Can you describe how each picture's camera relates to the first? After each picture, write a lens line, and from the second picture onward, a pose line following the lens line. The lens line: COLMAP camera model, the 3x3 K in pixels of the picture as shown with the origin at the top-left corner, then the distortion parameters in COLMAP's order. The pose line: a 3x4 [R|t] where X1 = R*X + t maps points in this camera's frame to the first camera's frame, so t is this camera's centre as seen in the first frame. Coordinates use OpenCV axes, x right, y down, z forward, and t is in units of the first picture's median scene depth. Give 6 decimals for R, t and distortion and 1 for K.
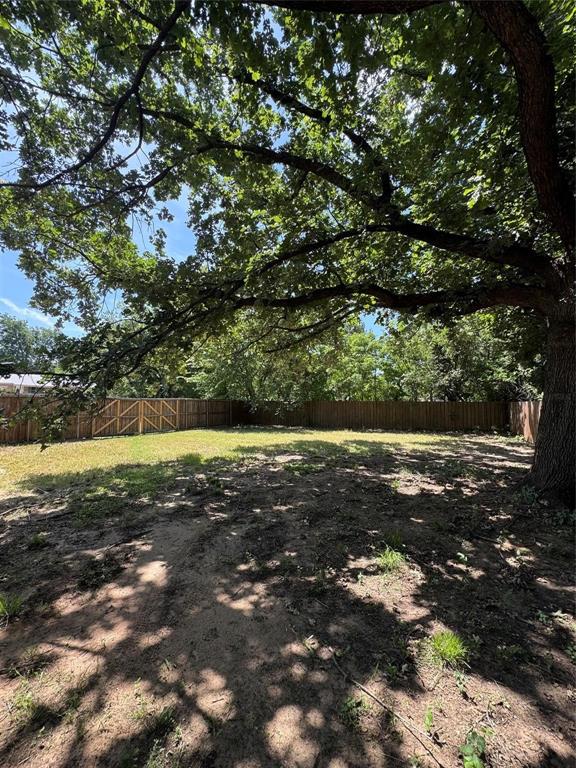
lens RADIAL K [[305.9, 0, 287.0], [0, 305.9, 384.0], [0, 0, 1]] dist [-0.000823, 0.000507]
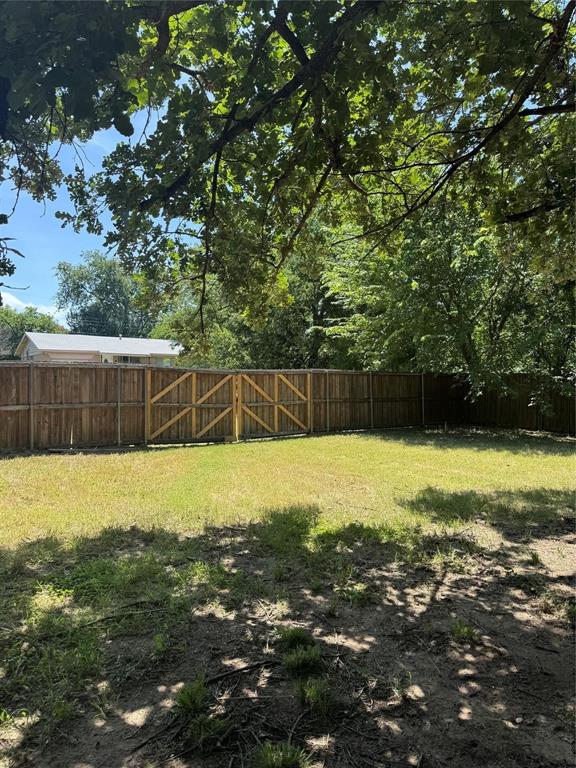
lens RADIAL K [[535.9, 0, 283.8], [0, 535.9, 391.7], [0, 0, 1]] dist [-0.004945, -0.003733]
pose [[0.896040, 0.007906, -0.443902, -0.034300], [0.028895, 0.996683, 0.076077, 0.038425], [0.443031, -0.080995, 0.892840, 0.512861]]
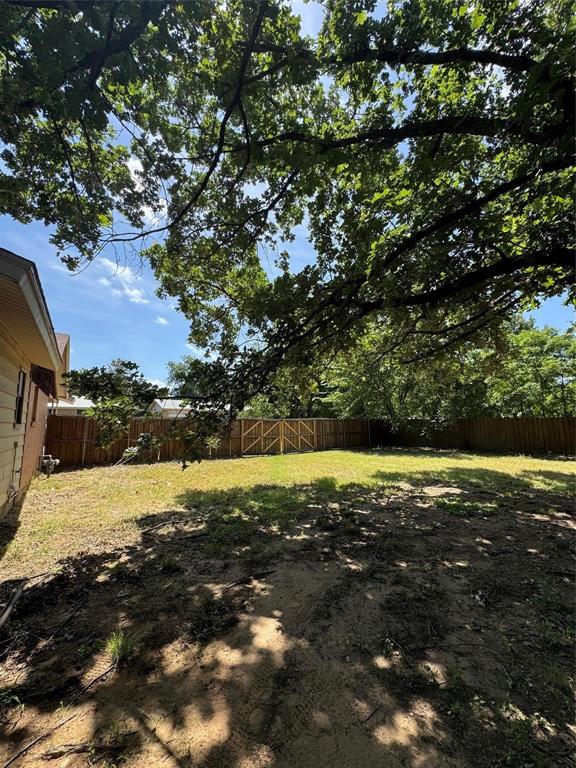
lens RADIAL K [[305.9, 0, 288.7], [0, 305.9, 382.6], [0, 0, 1]] dist [-0.000823, 0.000507]
pose [[0.903817, -0.067409, -0.422577, -0.000092], [0.038869, 0.996365, -0.075806, 0.005703], [0.426151, 0.052089, 0.903151, 0.111445]]
